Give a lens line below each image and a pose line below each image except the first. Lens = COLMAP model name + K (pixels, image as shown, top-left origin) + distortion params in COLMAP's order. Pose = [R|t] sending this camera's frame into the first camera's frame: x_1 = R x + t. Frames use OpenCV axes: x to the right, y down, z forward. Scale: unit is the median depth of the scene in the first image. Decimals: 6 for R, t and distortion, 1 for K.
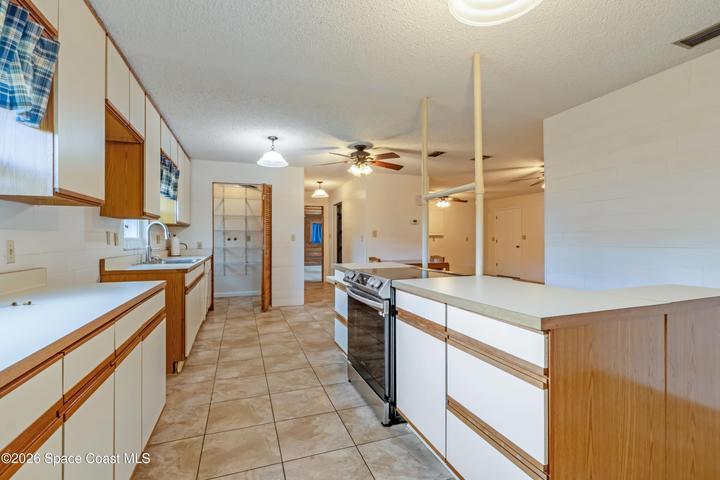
lens RADIAL K [[343.5, 0, 362.3], [0, 343.5, 239.8], [0, 0, 1]] dist [-0.009736, 0.003026]
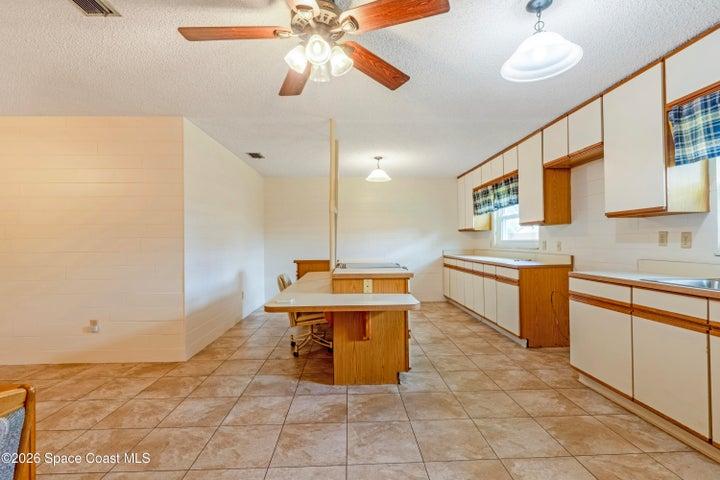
lens RADIAL K [[343.5, 0, 358.0], [0, 343.5, 238.5], [0, 0, 1]] dist [-0.009736, 0.003026]
pose [[-0.951914, 0.010766, 0.306177, -0.232511], [0.007421, 0.999899, -0.012088, -0.002995], [-0.306277, -0.009235, -0.951898, 1.983045]]
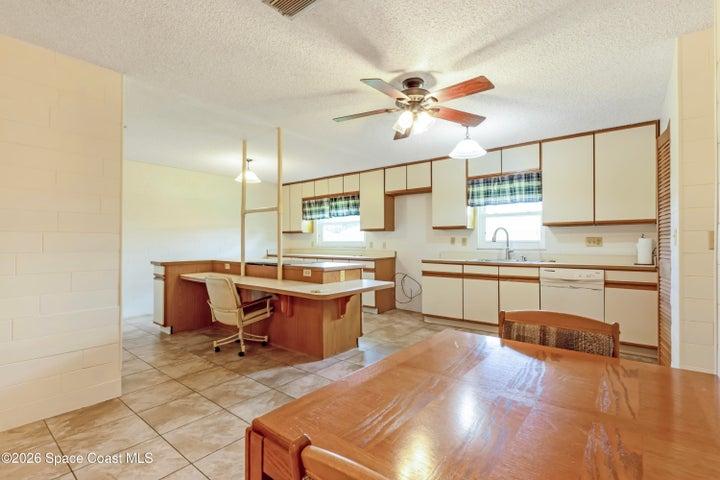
lens RADIAL K [[343.5, 0, 376.5], [0, 343.5, 240.7], [0, 0, 1]] dist [-0.009736, 0.003026]
pose [[-0.834349, -0.002306, -0.551232, 0.550667], [0.000928, 0.999984, -0.005588, -0.000419], [0.551236, -0.005174, -0.834334, 2.141525]]
